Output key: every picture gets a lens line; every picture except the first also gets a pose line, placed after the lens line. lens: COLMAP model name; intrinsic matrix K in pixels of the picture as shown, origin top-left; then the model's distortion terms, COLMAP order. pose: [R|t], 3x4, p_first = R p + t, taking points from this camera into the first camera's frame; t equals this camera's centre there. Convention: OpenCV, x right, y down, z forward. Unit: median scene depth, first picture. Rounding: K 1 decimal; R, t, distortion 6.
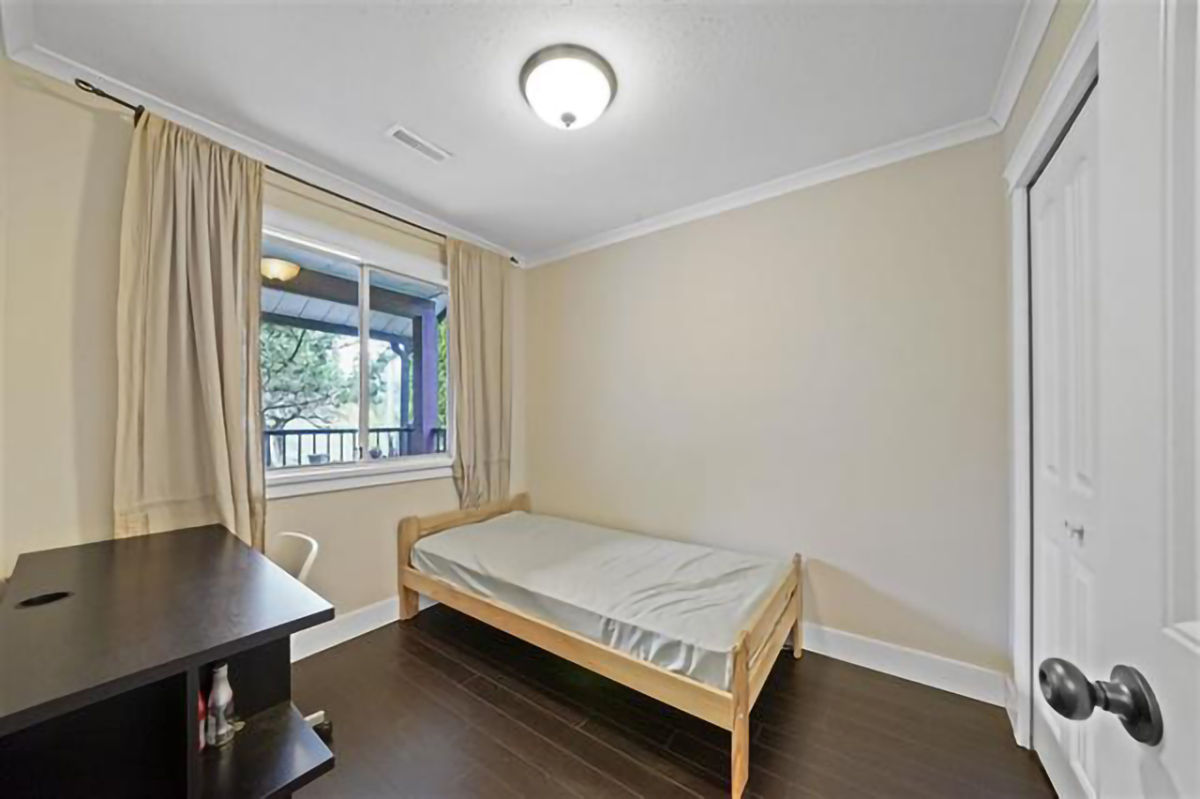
lens RADIAL K [[412.1, 0, 598.1], [0, 412.1, 411.1], [0, 0, 1]] dist [-0.010173, 0.000036]
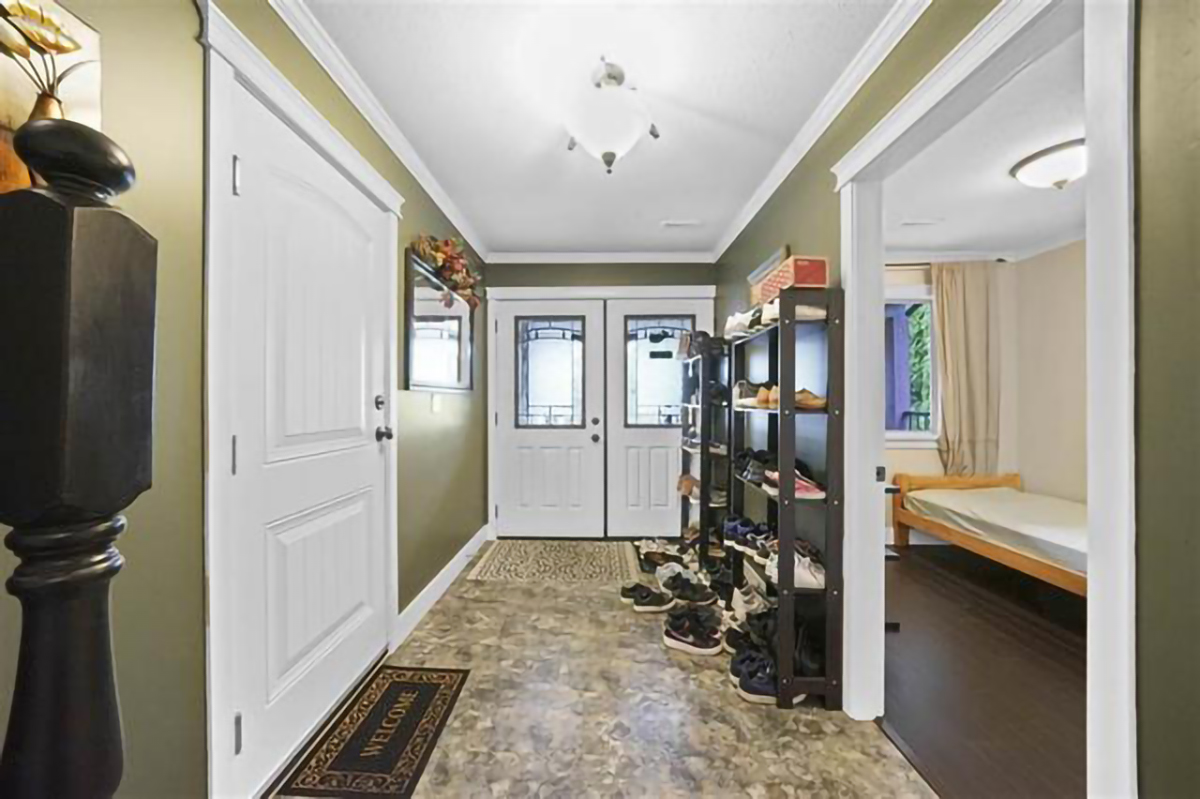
lens RADIAL K [[412.1, 0, 596.0], [0, 412.1, 396.3], [0, 0, 1]] dist [-0.010173, 0.000036]
pose [[0.566139, -0.005546, -0.824291, 0.089850], [0.007319, 0.999972, -0.001701, -0.008453], [0.824278, -0.005070, 0.566163, -0.575471]]
